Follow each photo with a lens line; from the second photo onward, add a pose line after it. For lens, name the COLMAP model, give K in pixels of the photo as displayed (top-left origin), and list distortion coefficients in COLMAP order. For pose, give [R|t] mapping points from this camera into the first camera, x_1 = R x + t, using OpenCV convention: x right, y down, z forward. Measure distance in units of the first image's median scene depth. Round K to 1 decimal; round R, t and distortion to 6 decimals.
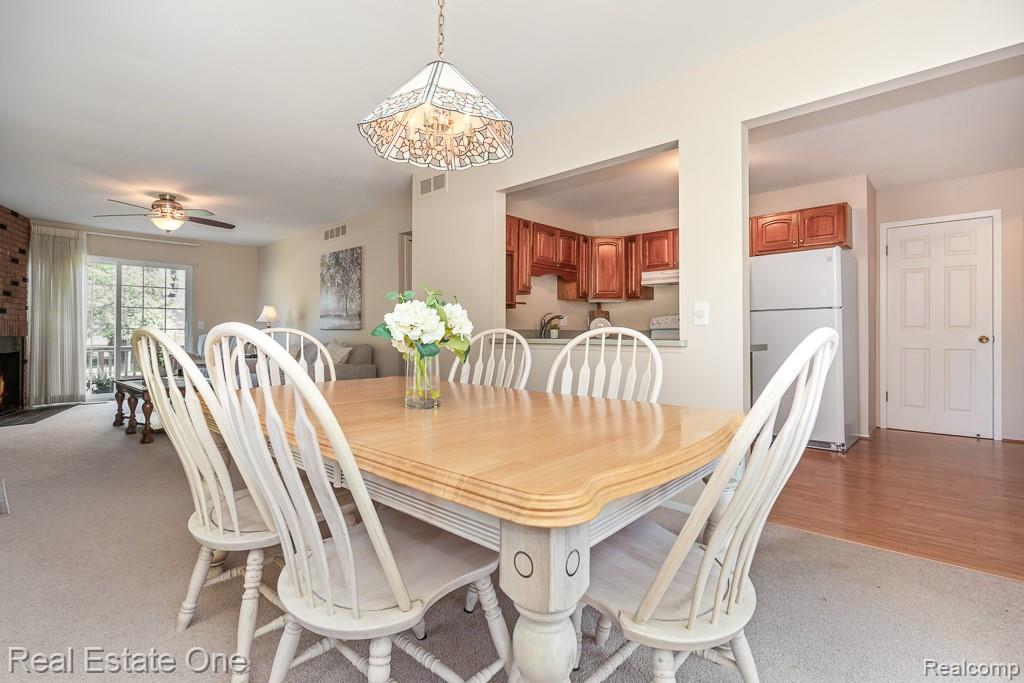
lens RADIAL K [[469.9, 0, 508.9], [0, 469.9, 331.2], [0, 0, 1]] dist [0.000045, 0.001052]
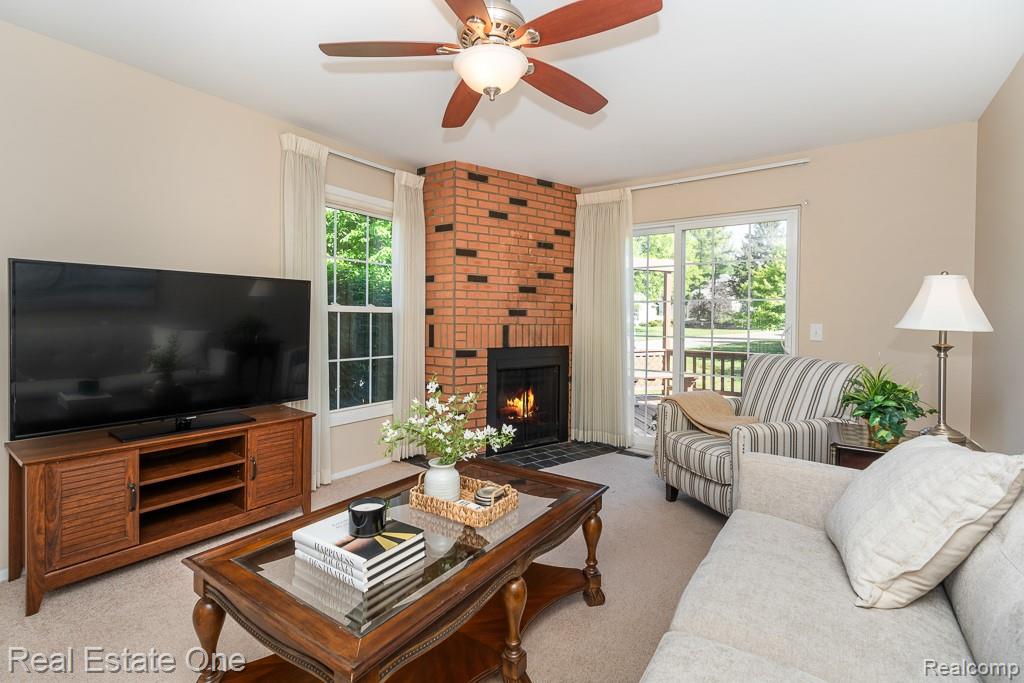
lens RADIAL K [[458.8, 0, 524.8], [0, 458.8, 323.9], [0, 0, 1]] dist [-0.001971, -0.000262]
pose [[0.129164, 0.009901, -0.991574, -0.305260], [-0.004381, 0.999946, 0.009414, -0.029426], [0.991614, 0.003128, 0.129200, 0.827787]]
